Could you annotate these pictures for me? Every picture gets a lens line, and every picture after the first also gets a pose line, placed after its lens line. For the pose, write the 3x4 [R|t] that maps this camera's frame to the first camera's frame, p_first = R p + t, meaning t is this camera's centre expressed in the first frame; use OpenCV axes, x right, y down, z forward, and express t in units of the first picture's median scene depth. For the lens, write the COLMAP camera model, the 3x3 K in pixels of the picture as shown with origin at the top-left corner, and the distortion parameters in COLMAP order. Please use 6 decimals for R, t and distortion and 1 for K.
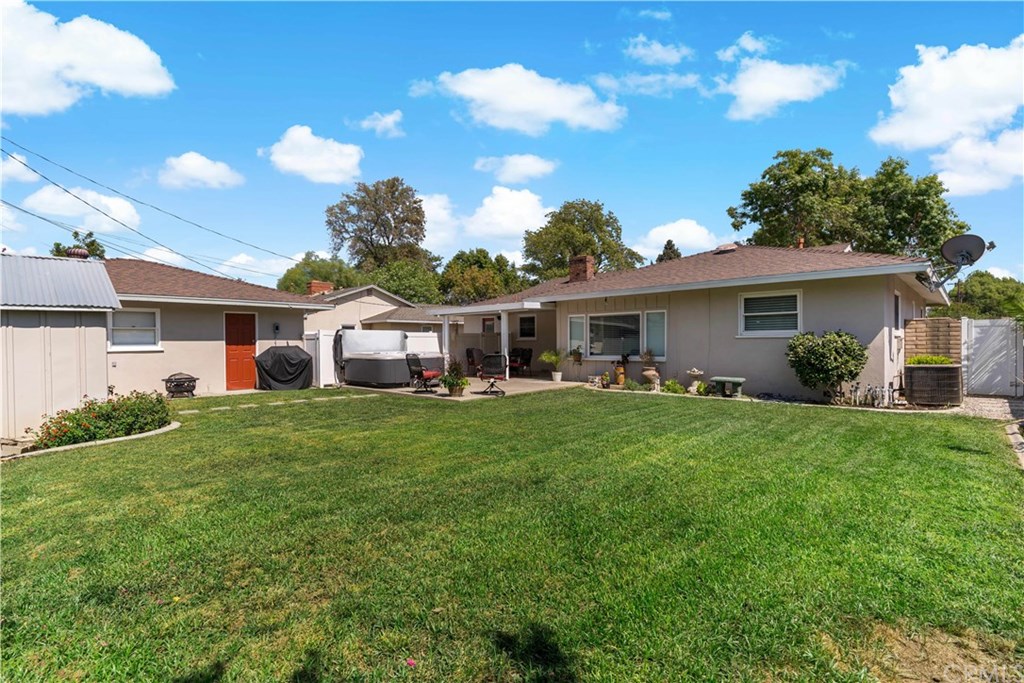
lens RADIAL K [[490.9, 0, 512.0], [0, 490.9, 341.5], [0, 0, 1]] dist [-0.053838, 0.000018]
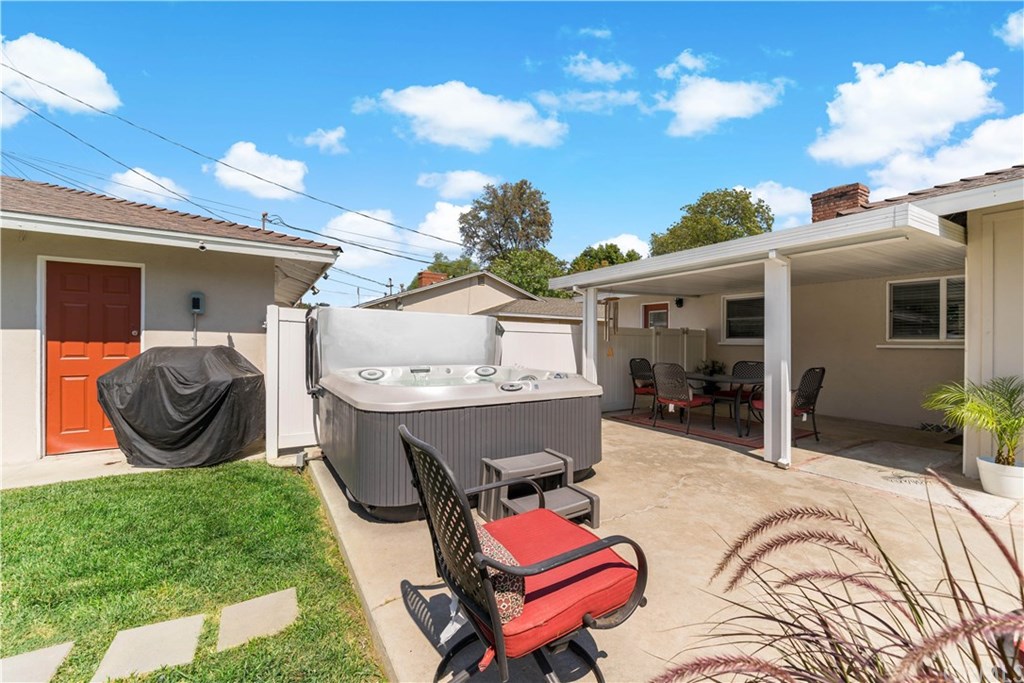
lens RADIAL K [[418.3, 0, 512.0], [0, 418.3, 341.5], [0, 0, 1]] dist [-0.001367, -0.000082]
pose [[0.964693, 0.022455, -0.262420, -0.026237], [-0.023375, 0.999727, -0.000383, -0.000143], [0.262339, 0.006504, 0.964954, 0.154755]]
